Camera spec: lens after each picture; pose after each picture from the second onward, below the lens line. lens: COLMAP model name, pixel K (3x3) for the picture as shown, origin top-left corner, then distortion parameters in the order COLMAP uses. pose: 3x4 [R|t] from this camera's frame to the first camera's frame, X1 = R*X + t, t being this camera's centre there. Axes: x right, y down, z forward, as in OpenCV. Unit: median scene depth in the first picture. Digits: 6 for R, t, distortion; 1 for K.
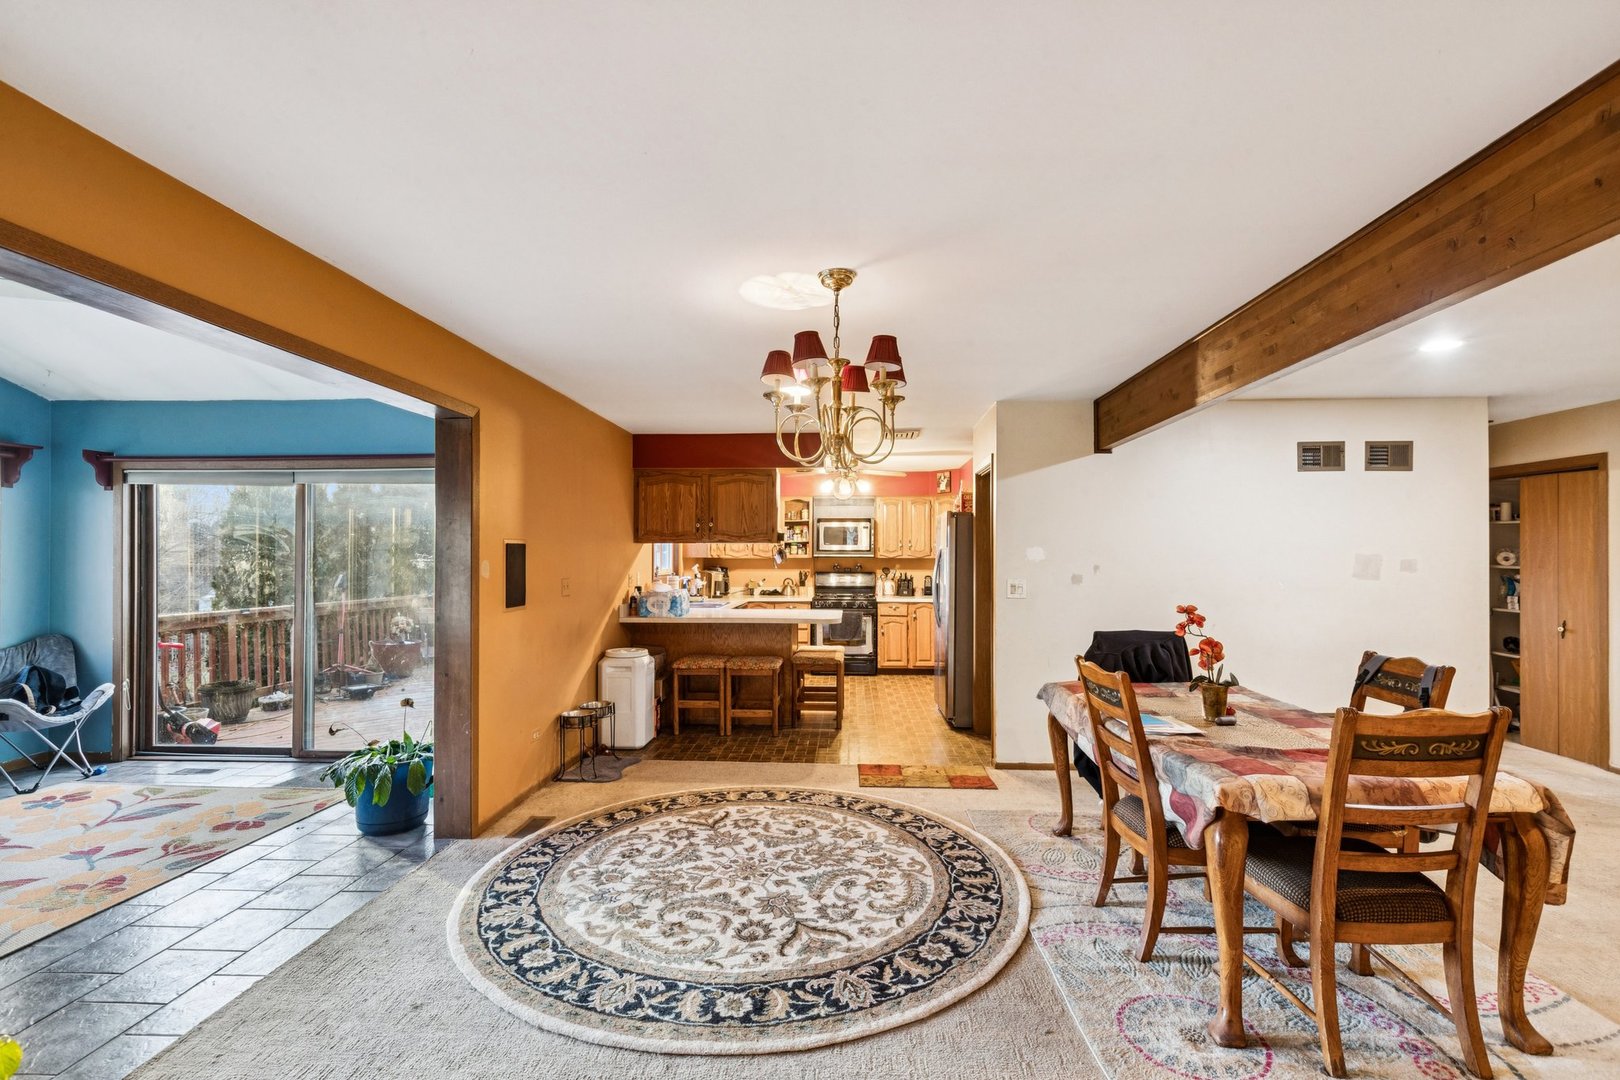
lens RADIAL K [[732.8, 0, 811.9], [0, 732.8, 550.2], [0, 0, 1]] dist [0.001664, -0.001450]
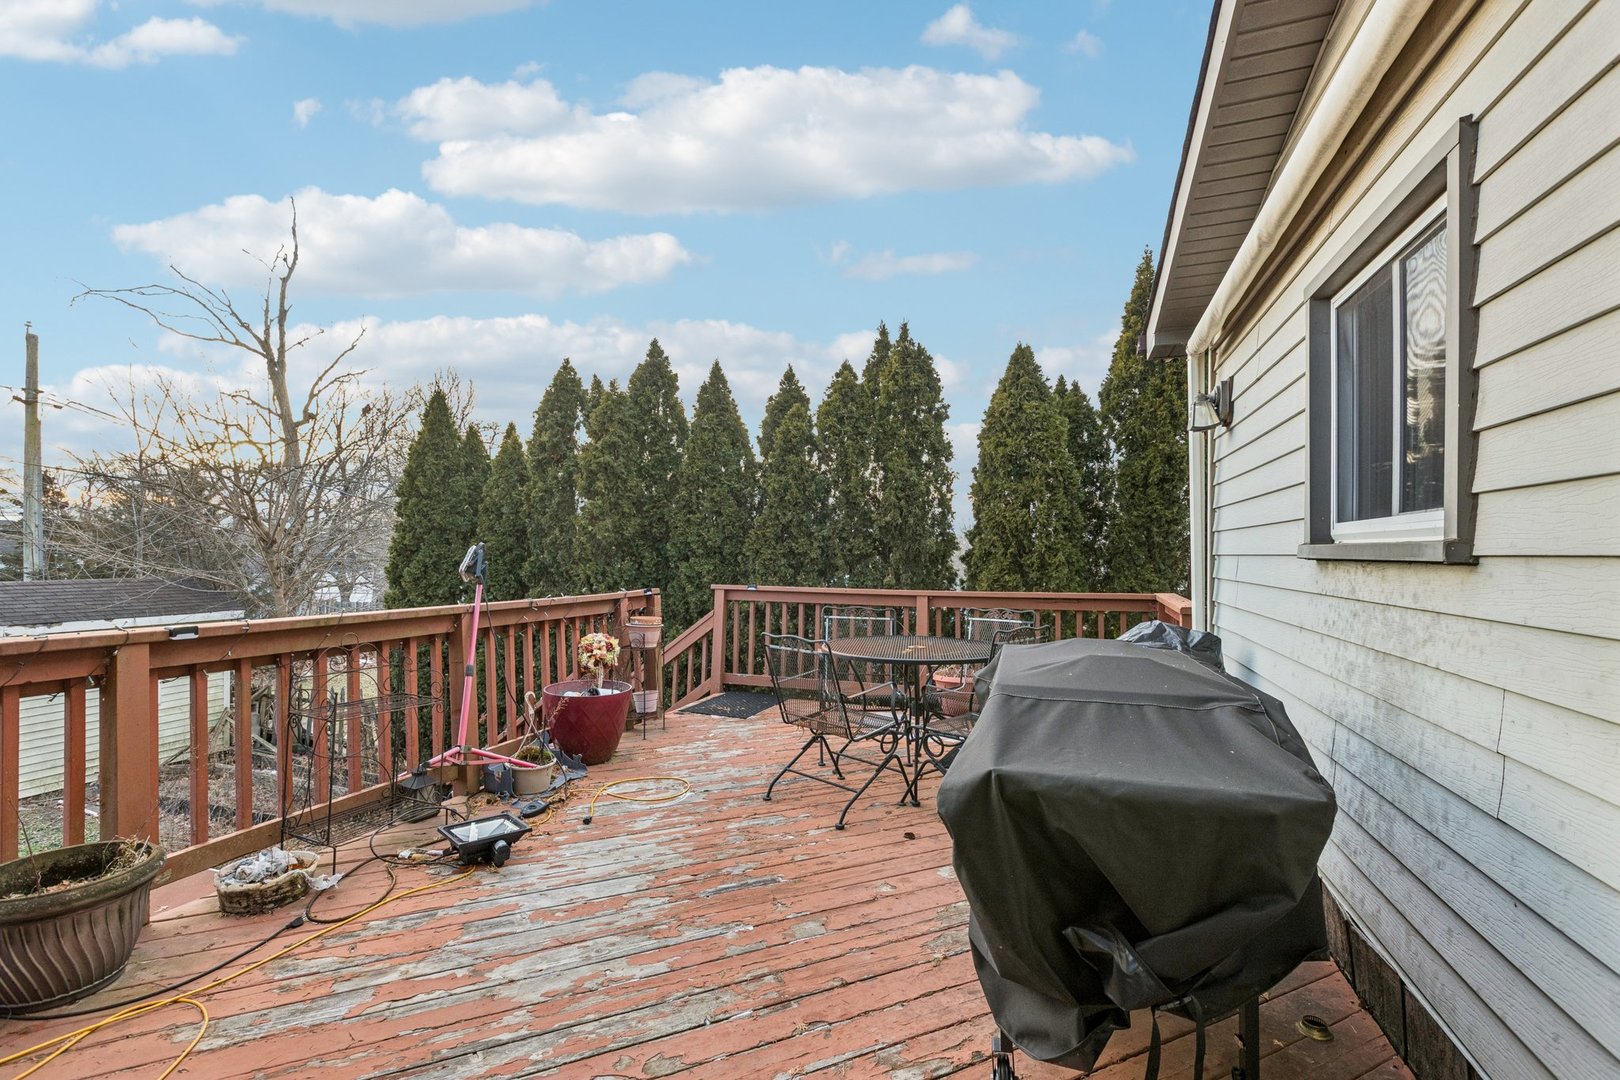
lens RADIAL K [[740.6, 0, 810.9], [0, 740.6, 555.1], [0, 0, 1]] dist [0.001104, -0.001333]
pose [[0.963868, 0.006596, -0.266300, -0.627440], [-0.003997, 0.999939, 0.010300, 0.066791], [0.266352, -0.008864, 0.963835, 1.228333]]
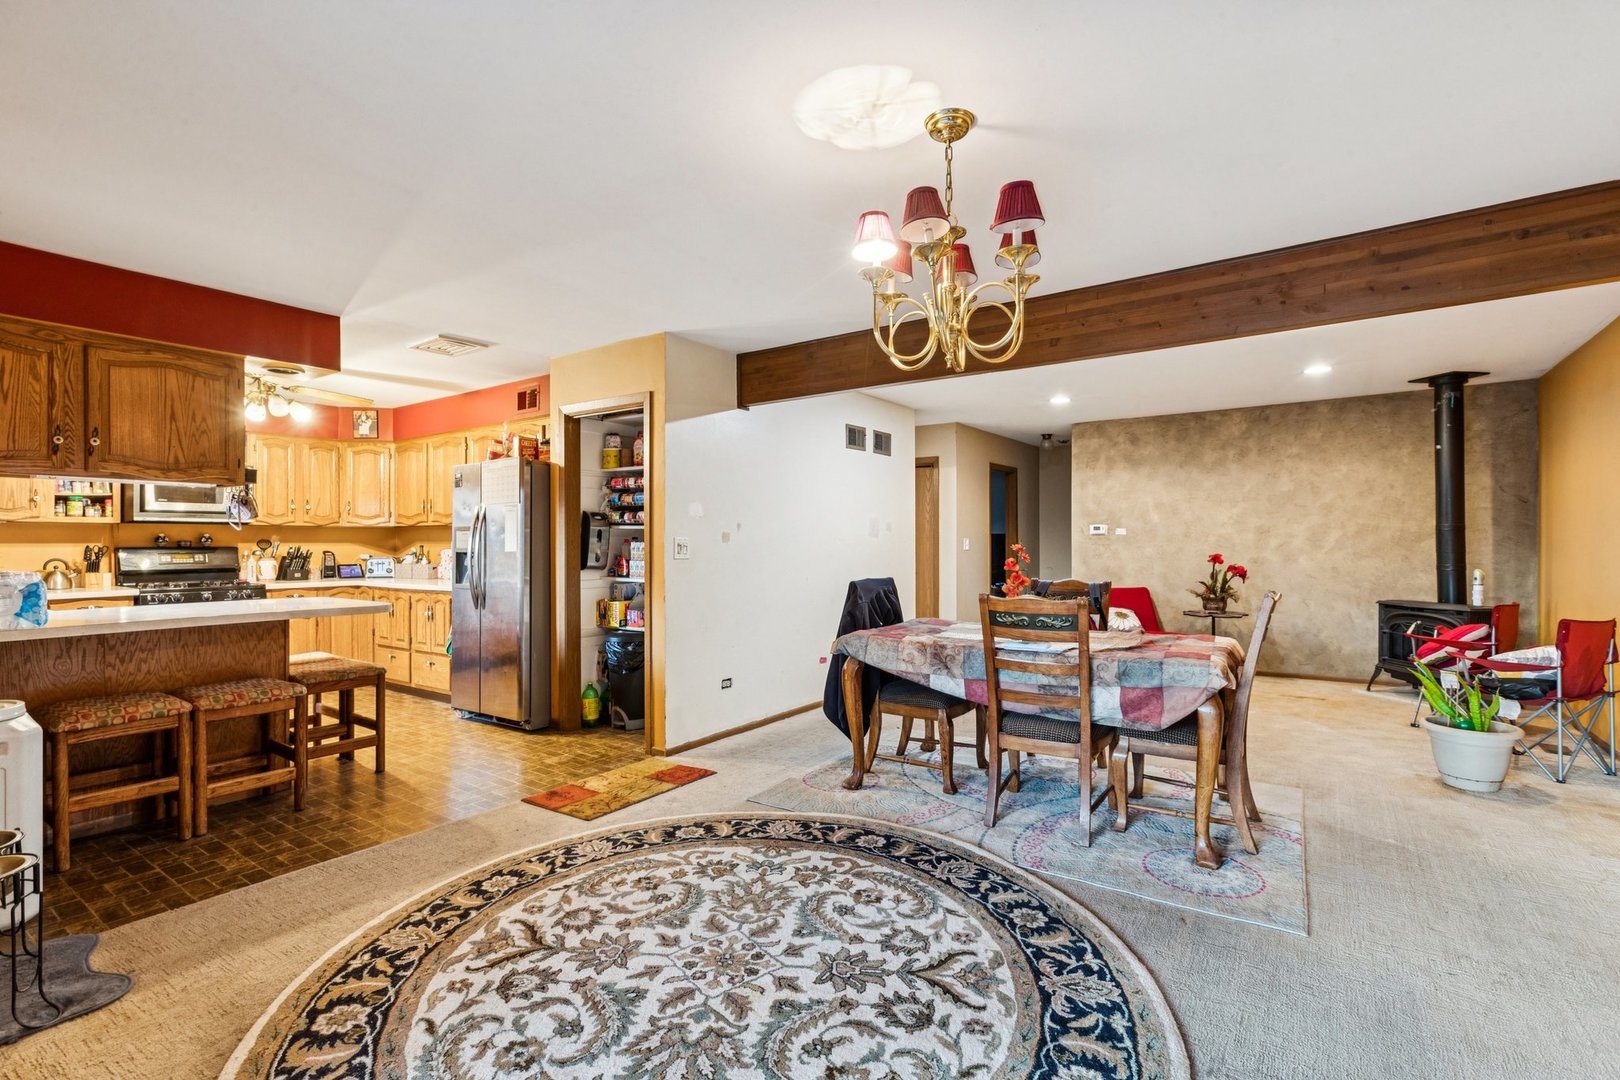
lens RADIAL K [[743.7, 0, 810.0], [0, 743.7, 540.0], [0, 0, 1]] dist [0.004482, 0.000031]
pose [[0.529892, -0.000395, 0.848065, -0.474929], [-0.002852, 0.999993, 0.002247, 0.047008], [-0.848060, -0.003610, 0.529888, 0.461129]]
